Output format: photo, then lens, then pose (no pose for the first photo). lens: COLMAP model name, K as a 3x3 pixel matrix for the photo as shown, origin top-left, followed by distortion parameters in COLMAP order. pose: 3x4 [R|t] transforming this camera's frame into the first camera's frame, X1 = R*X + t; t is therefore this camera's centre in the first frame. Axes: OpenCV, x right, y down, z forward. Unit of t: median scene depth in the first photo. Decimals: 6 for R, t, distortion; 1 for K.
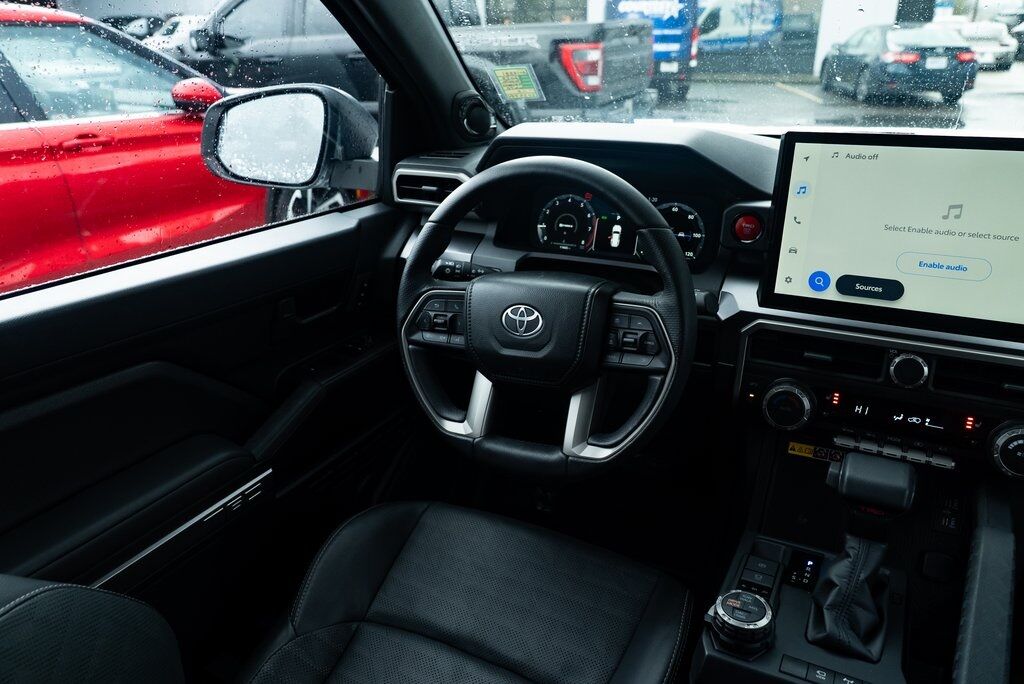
lens RADIAL K [[726.3, 0, 512.7], [0, 726.3, 341.7], [0, 0, 1]] dist [-0.028956, 0.017021]
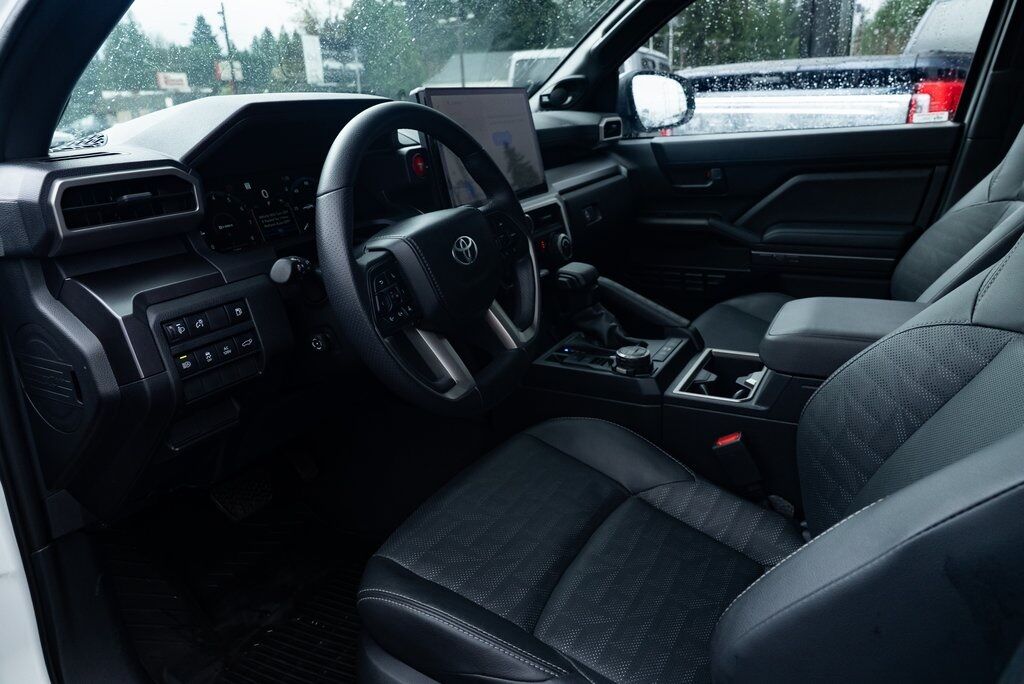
lens RADIAL K [[696.2, 0, 516.6], [0, 696.2, 339.2], [0, 0, 1]] dist [-0.031556, 0.013472]
pose [[0.003232, -0.292820, 0.956162, -0.938154], [0.429629, 0.863830, 0.263091, -0.144401], [-0.903000, 0.409945, 0.128596, 0.823912]]
